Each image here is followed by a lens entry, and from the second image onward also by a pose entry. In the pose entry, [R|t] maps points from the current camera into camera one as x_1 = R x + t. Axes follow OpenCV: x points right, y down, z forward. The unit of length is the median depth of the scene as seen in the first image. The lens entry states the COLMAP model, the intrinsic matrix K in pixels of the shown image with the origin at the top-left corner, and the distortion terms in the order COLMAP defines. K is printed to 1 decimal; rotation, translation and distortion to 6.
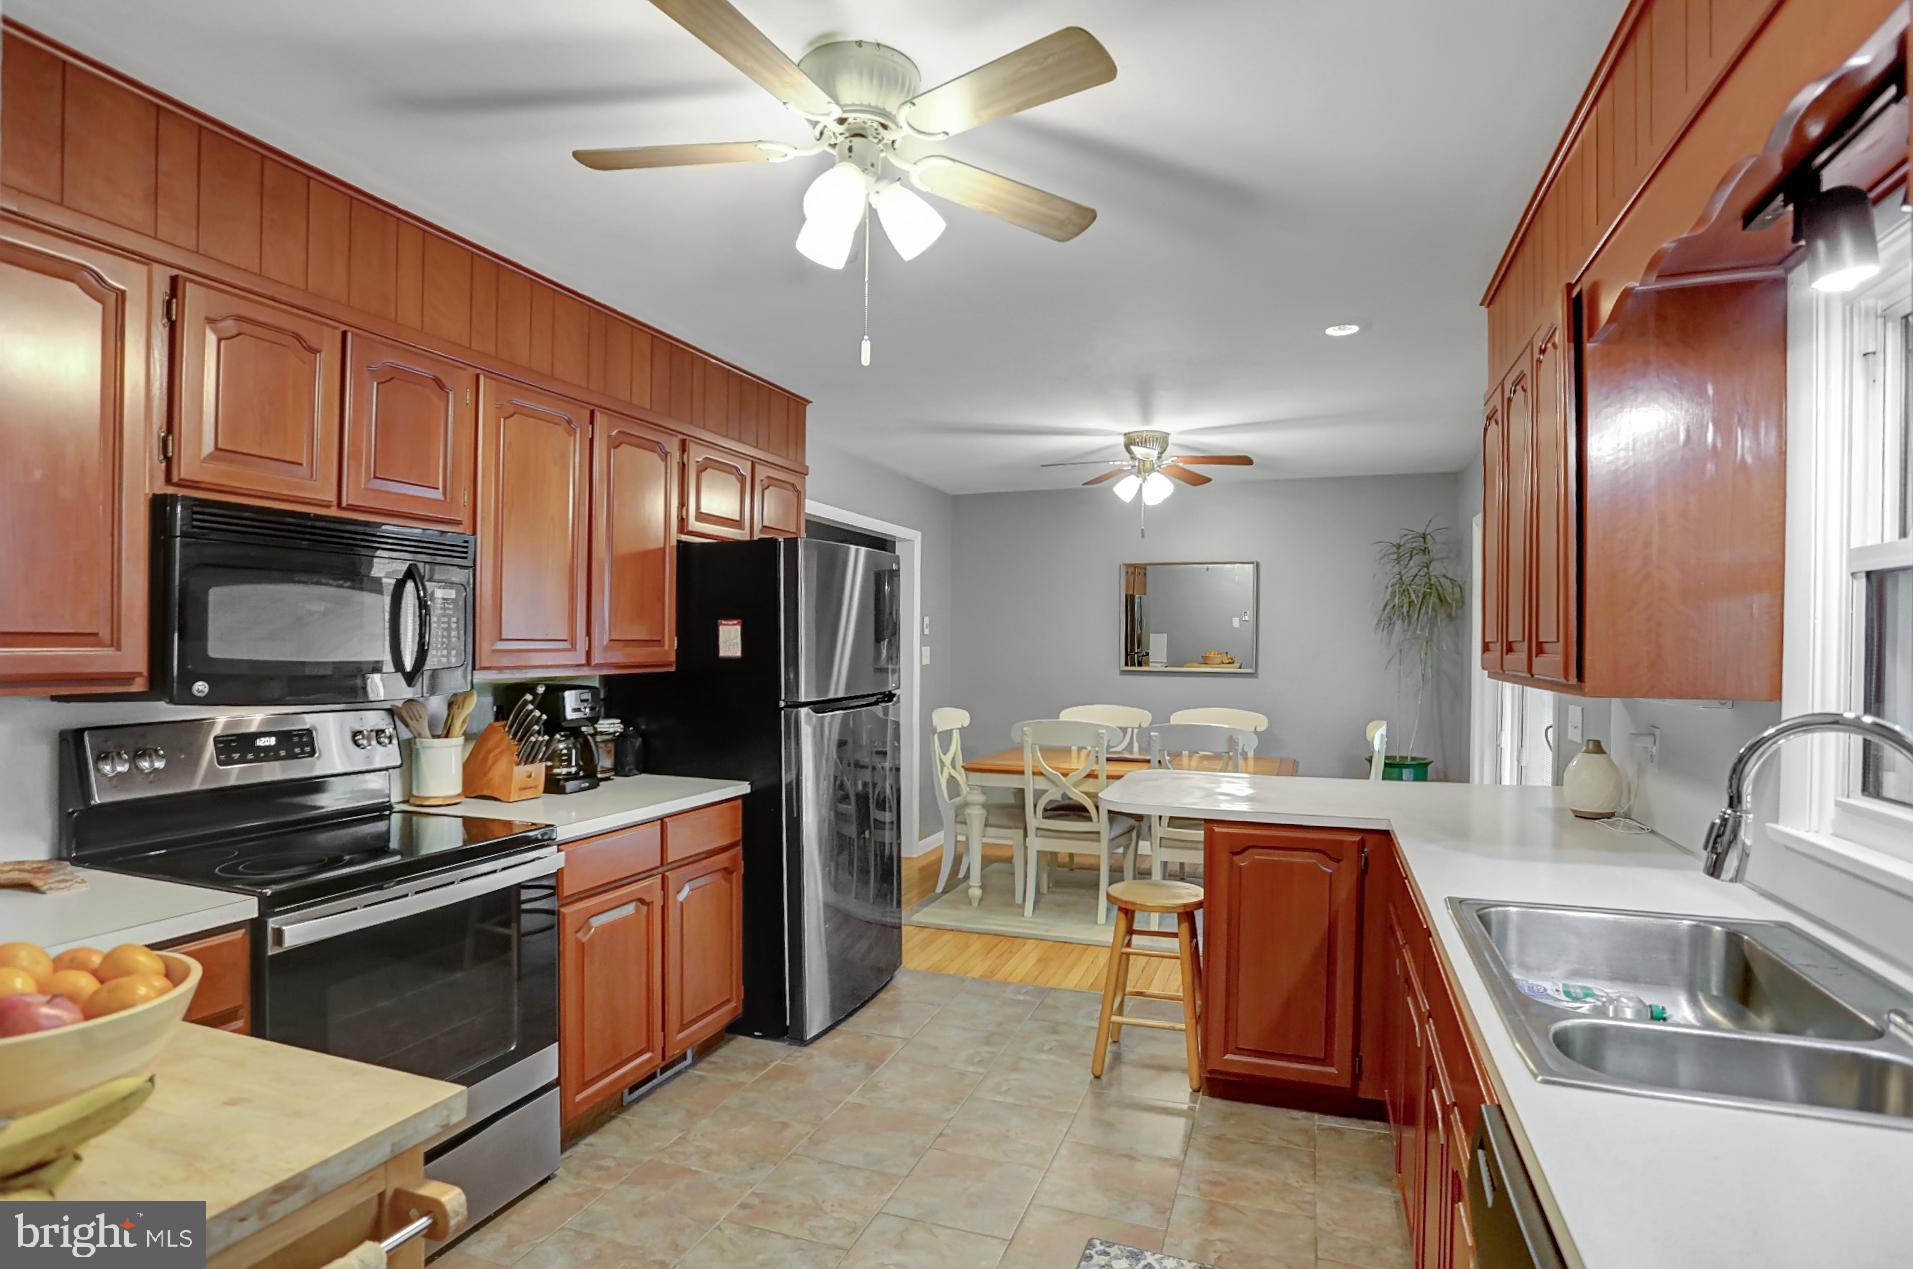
lens RADIAL K [[955.7, 0, 956.5], [0, 955.7, 634.5], [0, 0, 1]] dist [-0.075846, 0.031409]
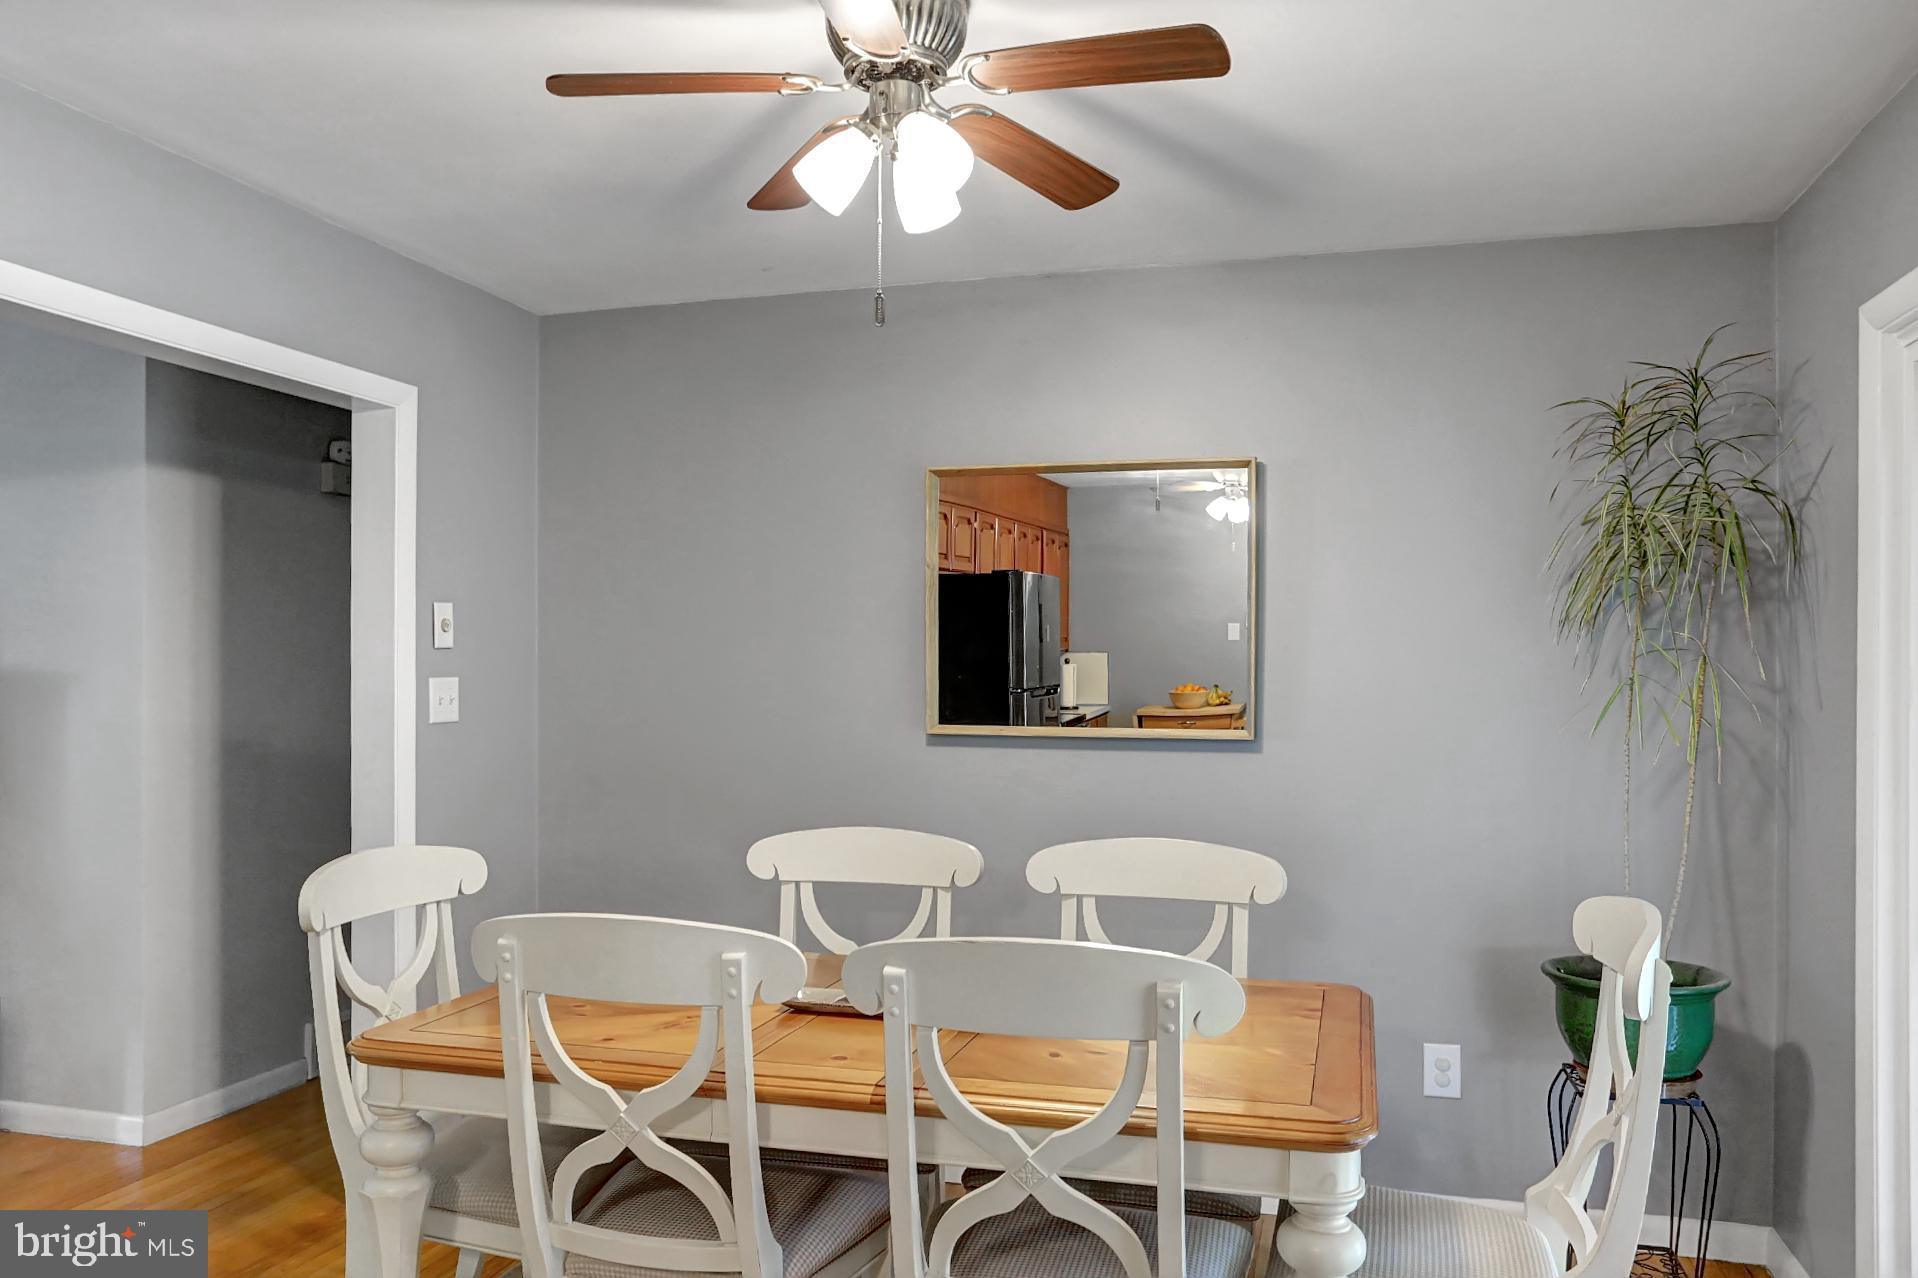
lens RADIAL K [[1356.6, 0, 959.0], [0, 1356.6, 639.0], [0, 0, 1]] dist [-0.003213, -0.000174]
pose [[0.997278, -0.001236, 0.073724, 0.156351], [0.002341, 0.999886, -0.014904, 0.006467], [-0.073697, 0.015036, 0.997167, 0.460618]]
